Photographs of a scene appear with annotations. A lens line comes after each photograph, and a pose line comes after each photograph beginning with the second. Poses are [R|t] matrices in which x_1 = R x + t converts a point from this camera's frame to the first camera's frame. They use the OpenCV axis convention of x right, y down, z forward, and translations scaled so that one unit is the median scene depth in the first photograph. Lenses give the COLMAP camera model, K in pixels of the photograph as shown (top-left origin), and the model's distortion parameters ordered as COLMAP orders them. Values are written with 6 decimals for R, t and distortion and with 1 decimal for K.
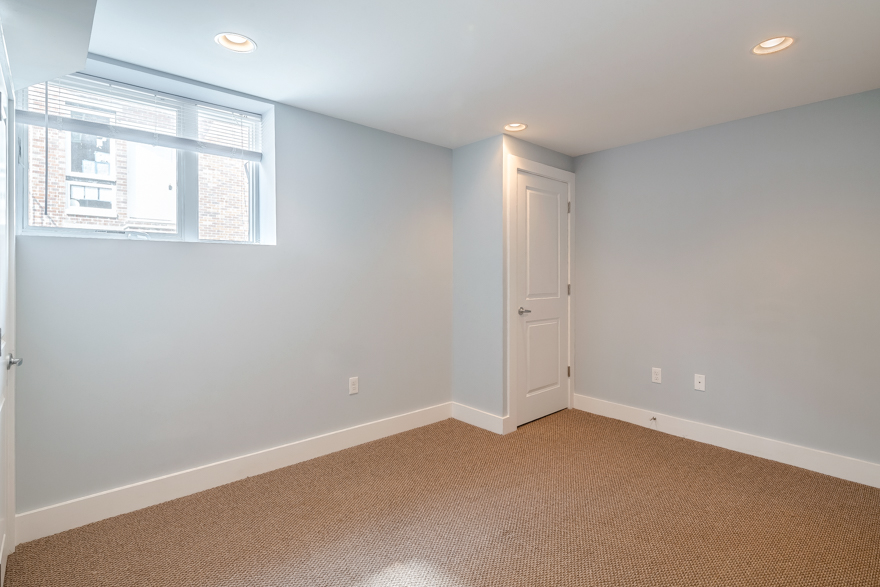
lens RADIAL K [[432.8, 0, 432.3], [0, 432.8, 278.7], [0, 0, 1]] dist [-0.001085, 0.000392]
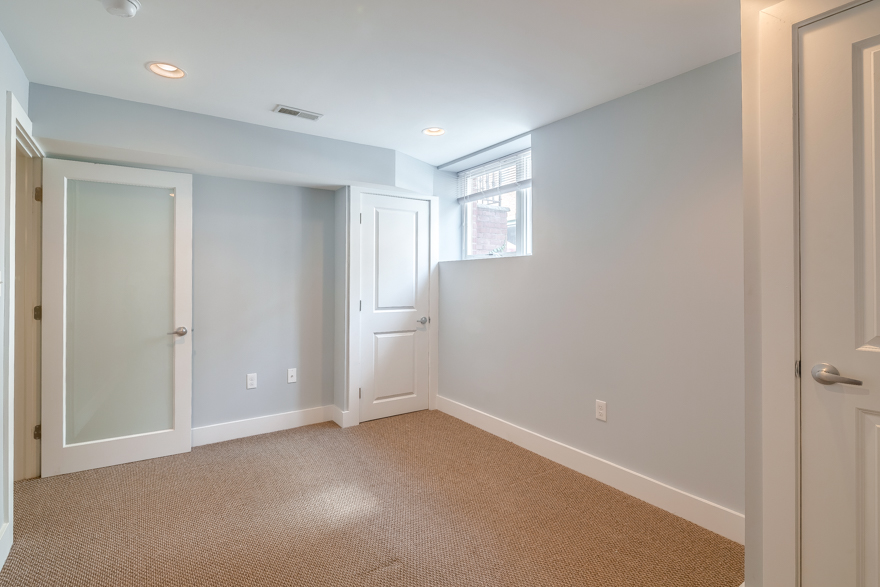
lens RADIAL K [[432.8, 0, 432.3], [0, 432.8, 278.7], [0, 0, 1]] dist [-0.001085, 0.000392]
pose [[-0.129890, -0.001832, -0.991527, 0.829871], [-0.006936, 0.999976, -0.000939, -0.012318], [0.991504, 0.006755, -0.129899, 0.907230]]
